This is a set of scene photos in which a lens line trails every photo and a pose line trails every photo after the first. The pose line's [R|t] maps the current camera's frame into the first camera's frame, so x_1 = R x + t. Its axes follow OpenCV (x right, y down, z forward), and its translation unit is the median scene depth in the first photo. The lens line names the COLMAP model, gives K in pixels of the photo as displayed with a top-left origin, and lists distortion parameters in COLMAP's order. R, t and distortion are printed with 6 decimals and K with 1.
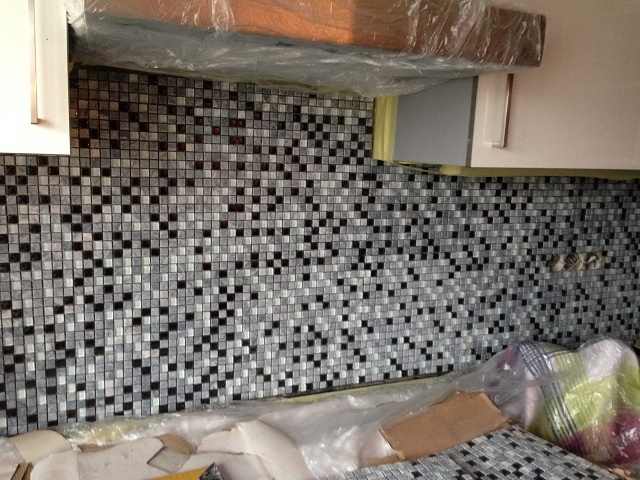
lens RADIAL K [[583.3, 0, 309.4], [0, 583.3, 236.1], [0, 0, 1]] dist [0.041897, 0.000000]
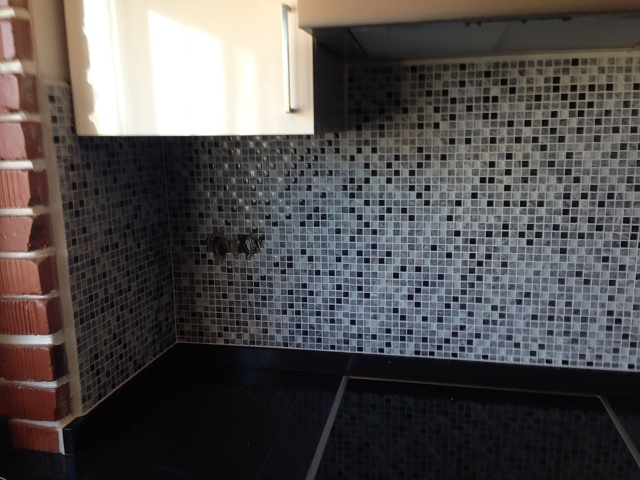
lens RADIAL K [[583.3, 0, 315.9], [0, 583.3, 244.3], [0, 0, 1]] dist [0.041897, 0.000000]
pose [[0.809460, 0.059748, -0.584127, 0.246038], [-0.041236, 0.998138, 0.044951, 0.032943], [0.585725, -0.012299, 0.810416, -0.054060]]
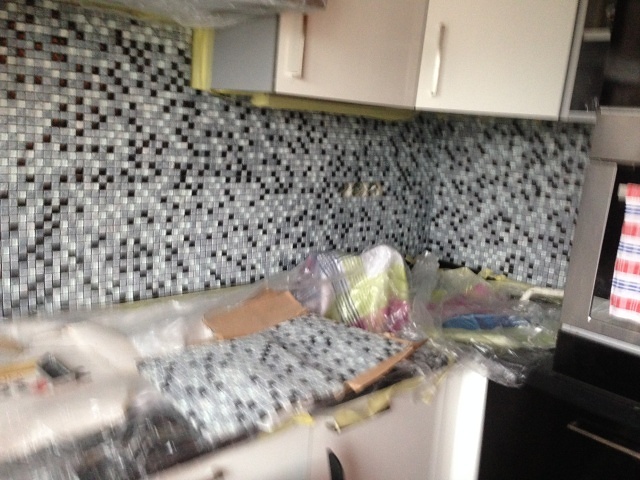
lens RADIAL K [[583.3, 0, 320.3], [0, 583.3, 236.9], [0, 0, 1]] dist [0.041897, 0.000000]
pose [[0.945322, -0.021534, 0.325427, -0.030343], [0.004473, 0.998580, 0.053086, 0.097601], [-0.326108, -0.048728, 0.944076, -0.154787]]
